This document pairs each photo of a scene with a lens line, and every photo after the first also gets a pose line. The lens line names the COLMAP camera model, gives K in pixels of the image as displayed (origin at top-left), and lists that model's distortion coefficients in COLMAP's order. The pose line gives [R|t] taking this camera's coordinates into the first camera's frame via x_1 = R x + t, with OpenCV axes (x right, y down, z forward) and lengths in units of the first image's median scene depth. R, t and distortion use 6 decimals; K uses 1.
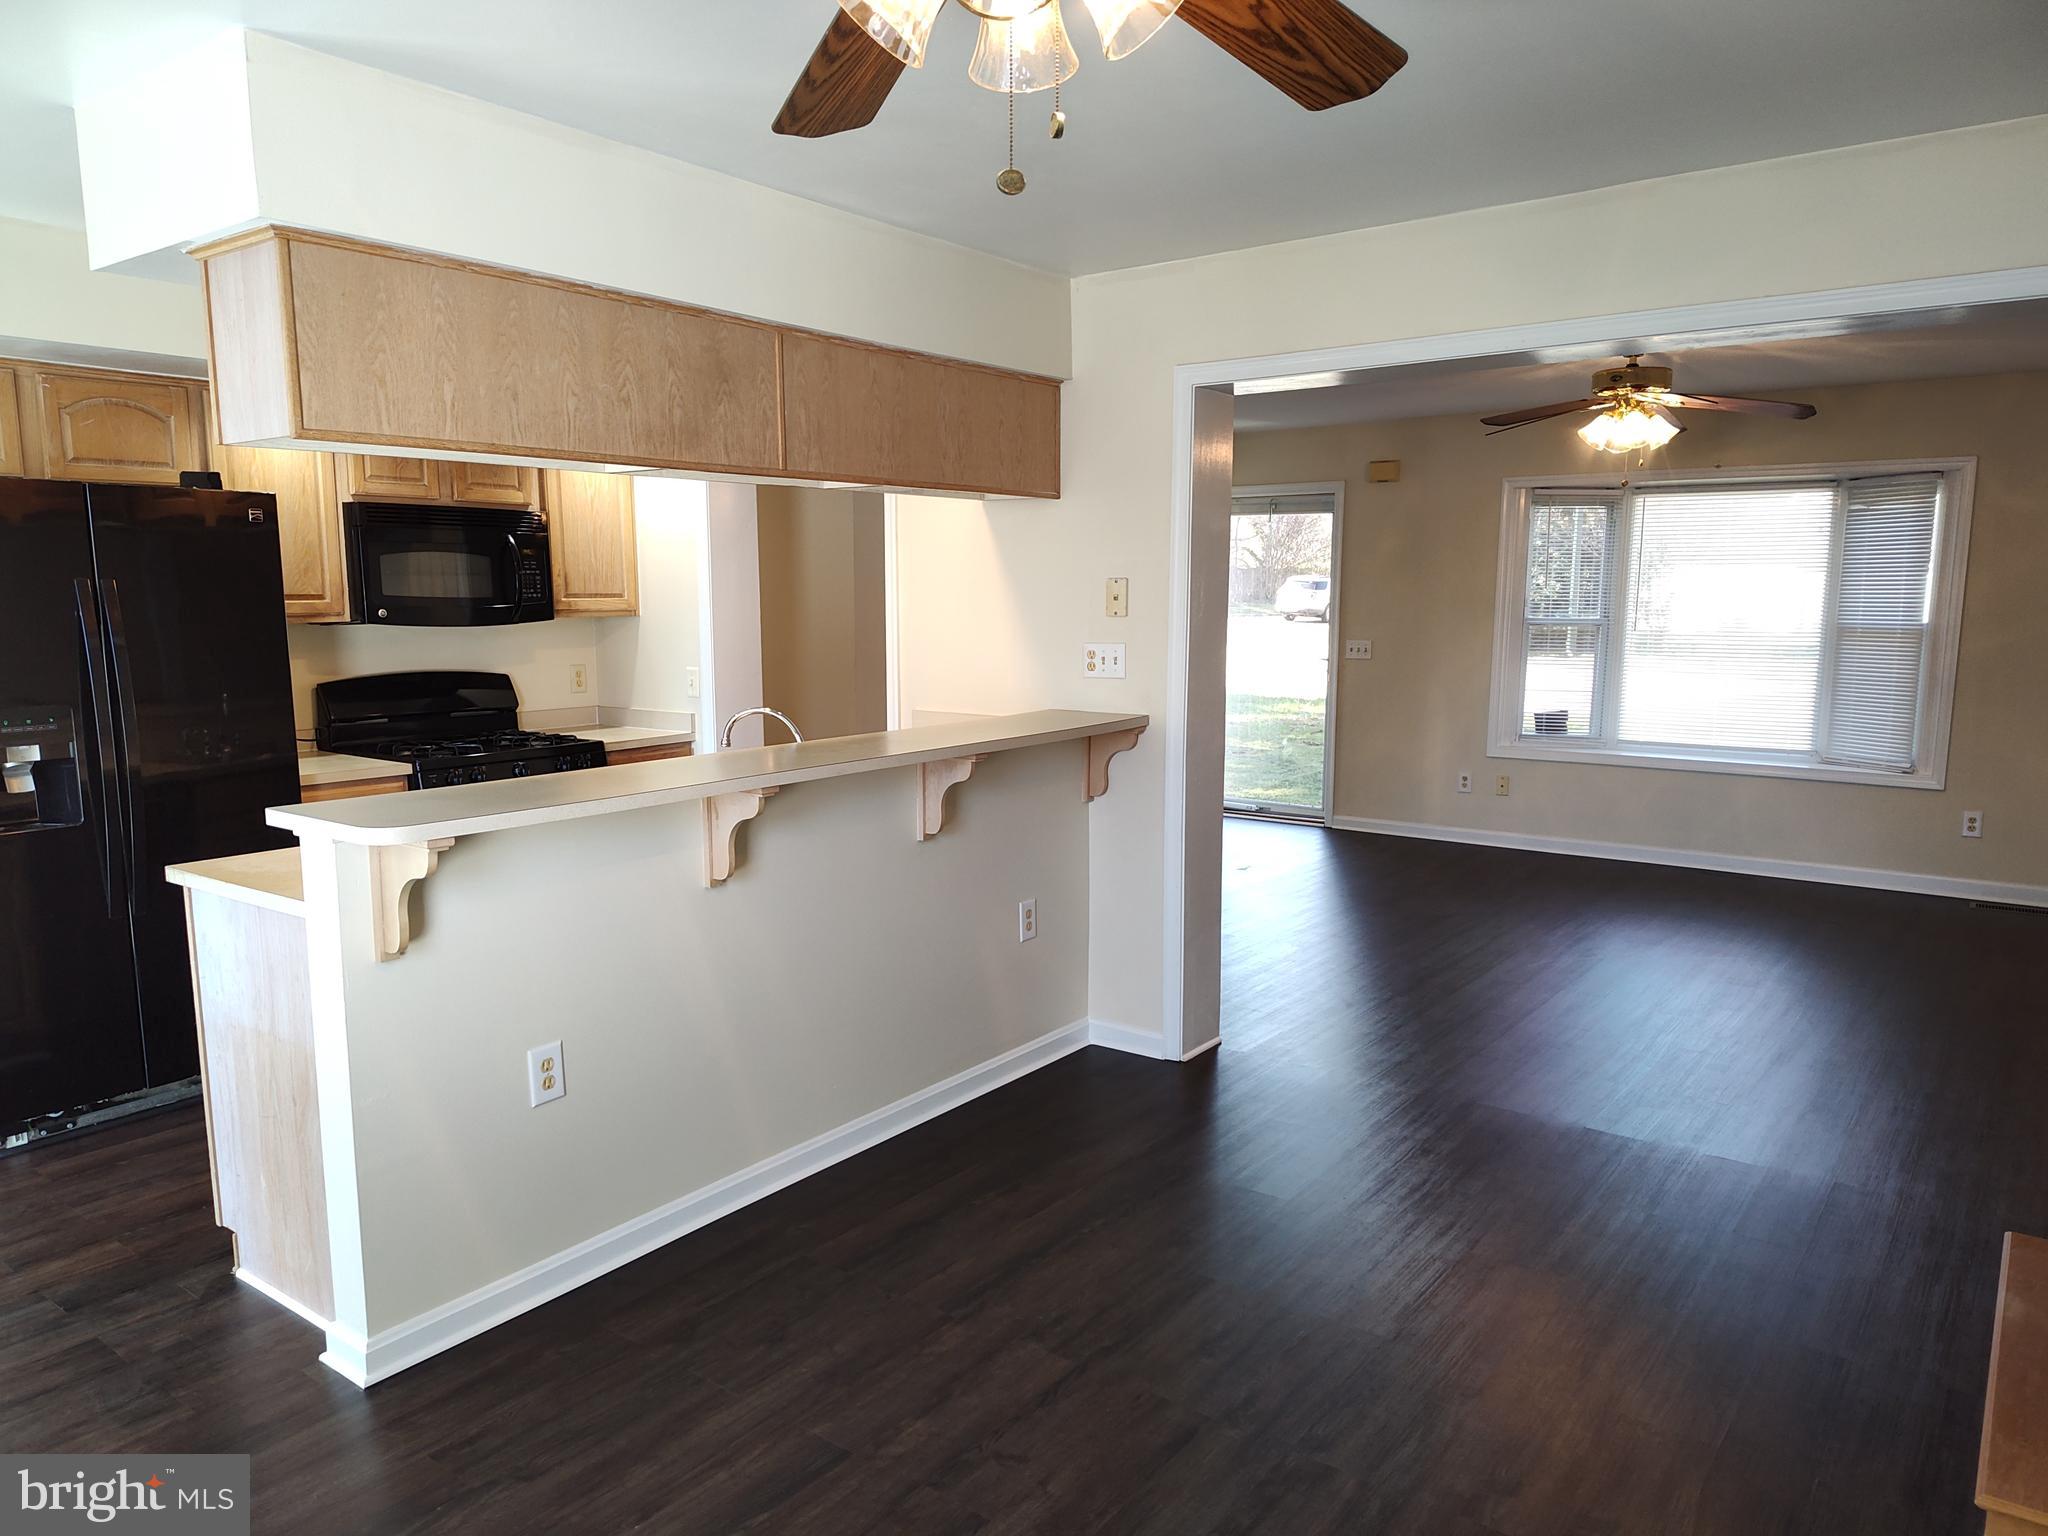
lens RADIAL K [[1379.7, 0, 1020.0], [0, 1379.7, 785.9], [0, 0, 1]] dist [0.043243, -0.054254]
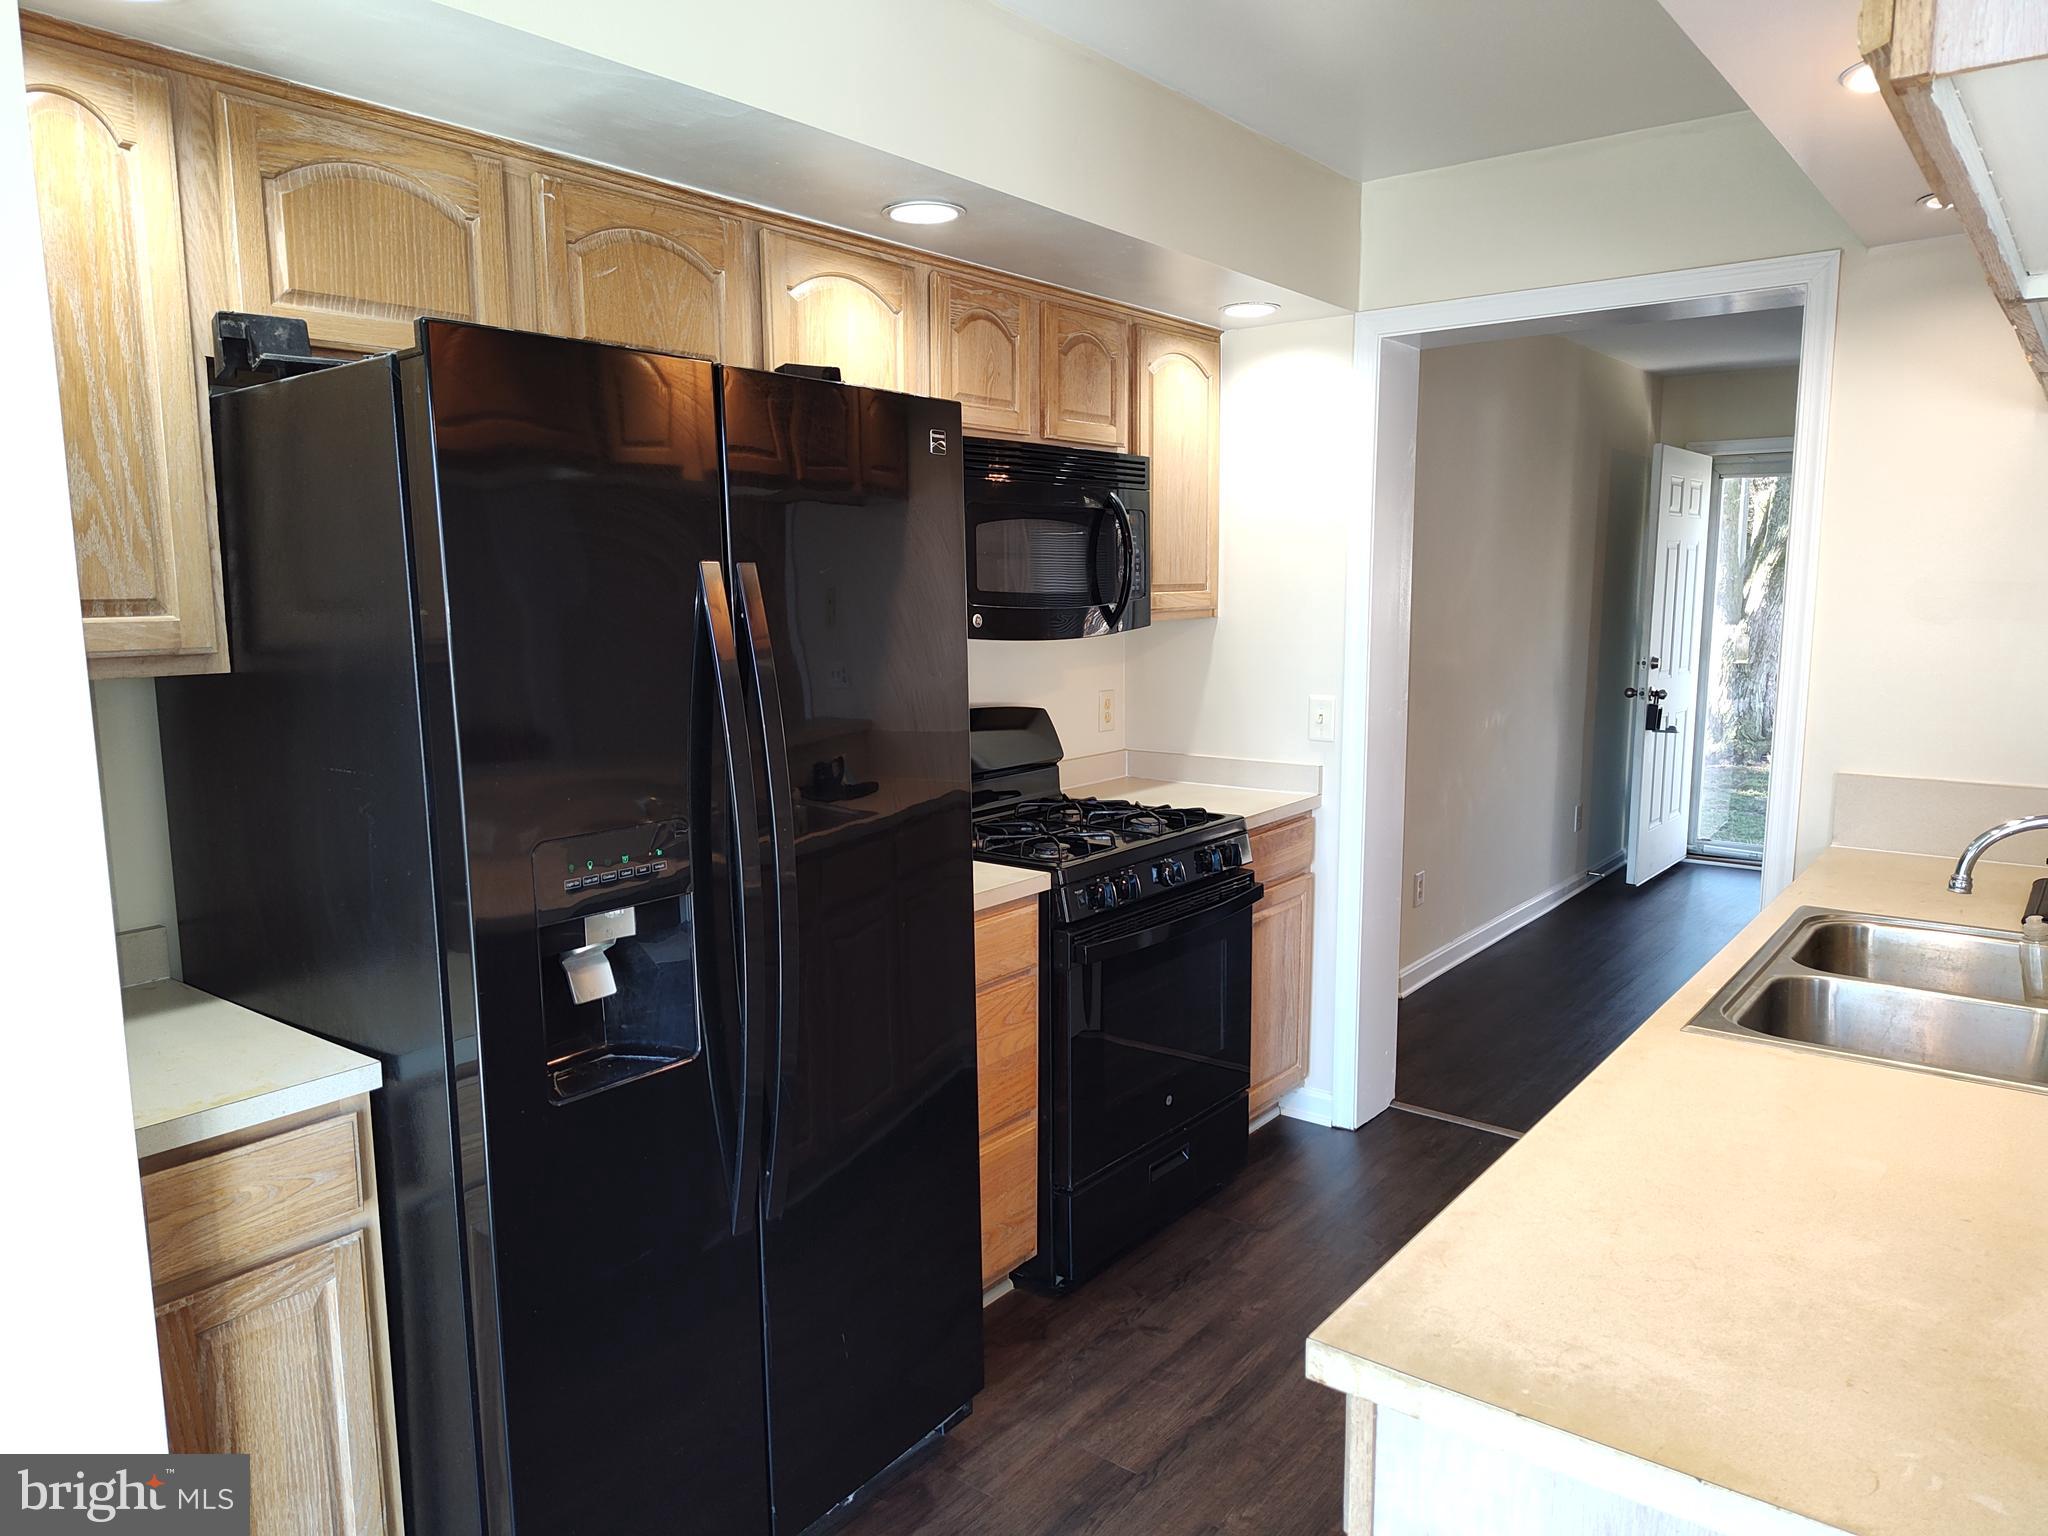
lens RADIAL K [[1379.7, 0, 1020.0], [0, 1379.7, 785.9], [0, 0, 1]] dist [0.043243, -0.054254]
pose [[0.999622, -0.003879, -0.027212, -0.432143], [0.004105, 0.999957, 0.008268, -0.057976], [0.027179, -0.008376, 0.999595, 0.403572]]
